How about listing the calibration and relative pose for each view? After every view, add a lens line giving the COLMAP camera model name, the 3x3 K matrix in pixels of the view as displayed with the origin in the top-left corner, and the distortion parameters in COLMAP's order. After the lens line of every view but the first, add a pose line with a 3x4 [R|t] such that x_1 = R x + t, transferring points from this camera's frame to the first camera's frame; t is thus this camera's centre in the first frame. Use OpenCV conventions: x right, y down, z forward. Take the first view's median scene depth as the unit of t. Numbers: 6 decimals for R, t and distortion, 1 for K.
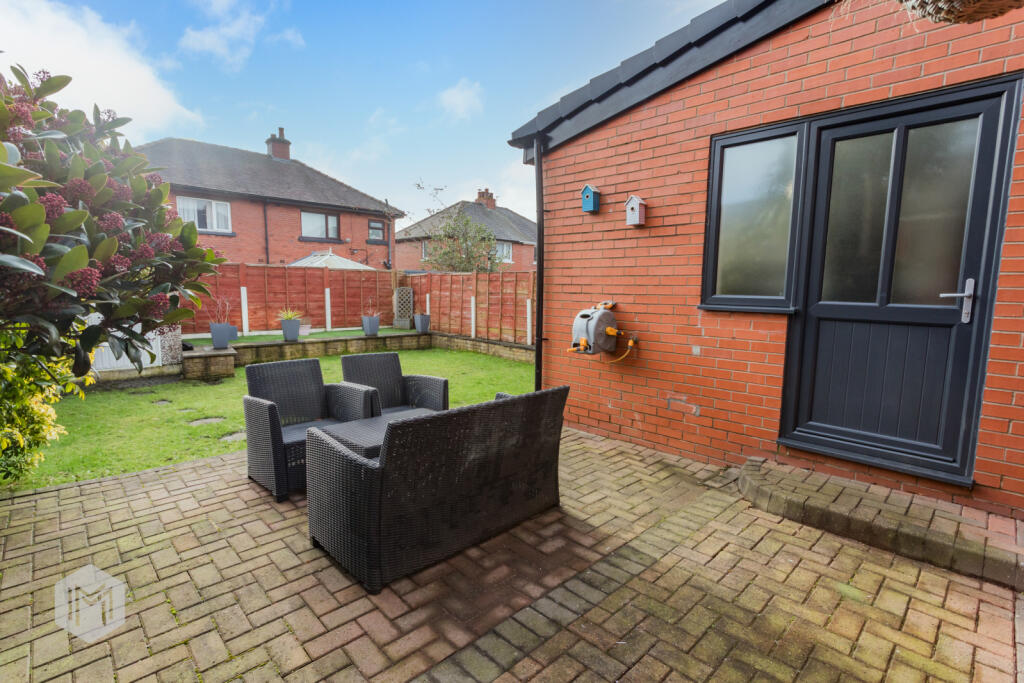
lens RADIAL K [[486.0, 0, 518.2], [0, 486.0, 341.2], [0, 0, 1]] dist [0.001265, 0.001175]
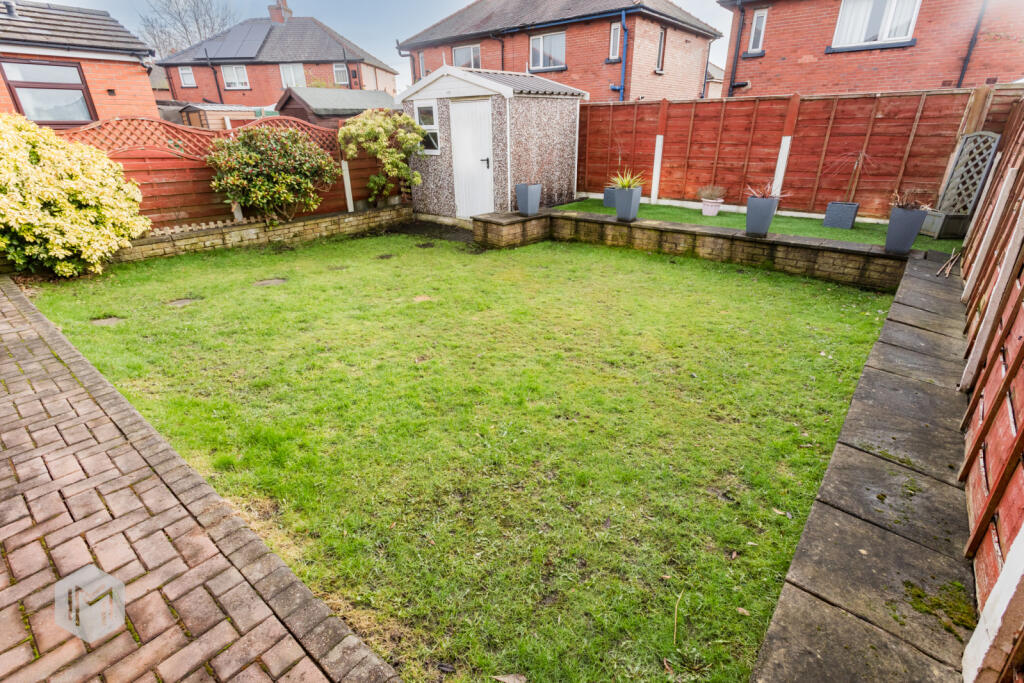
lens RADIAL K [[486.0, 0, 518.2], [0, 486.0, 341.2], [0, 0, 1]] dist [0.001265, 0.001175]
pose [[0.103015, 0.390899, -0.914651, 0.198963], [-0.097098, 0.919103, 0.381866, -0.081058], [0.989929, 0.049473, 0.132637, 0.670493]]
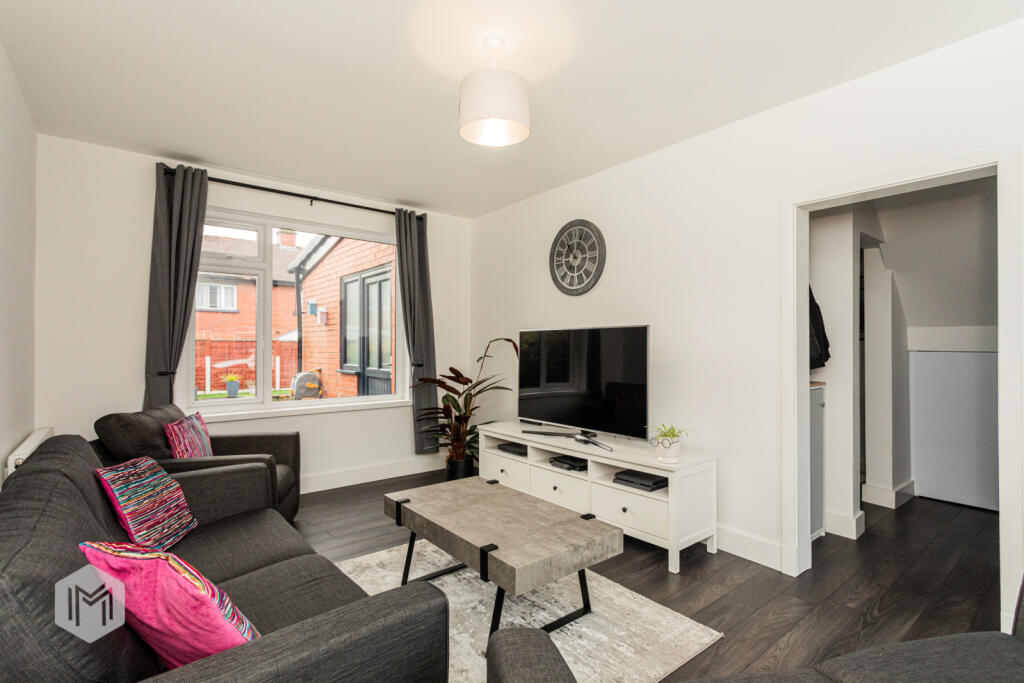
lens RADIAL K [[494.1, 0, 512.0], [0, 494.1, 341.5], [0, 0, 1]] dist [0.000323, 0.000335]
pose [[0.994094, -0.015171, -0.107456, 0.376712], [0.001770, 0.992315, -0.123723, 0.014027], [0.108507, 0.122802, 0.986482, -0.221141]]
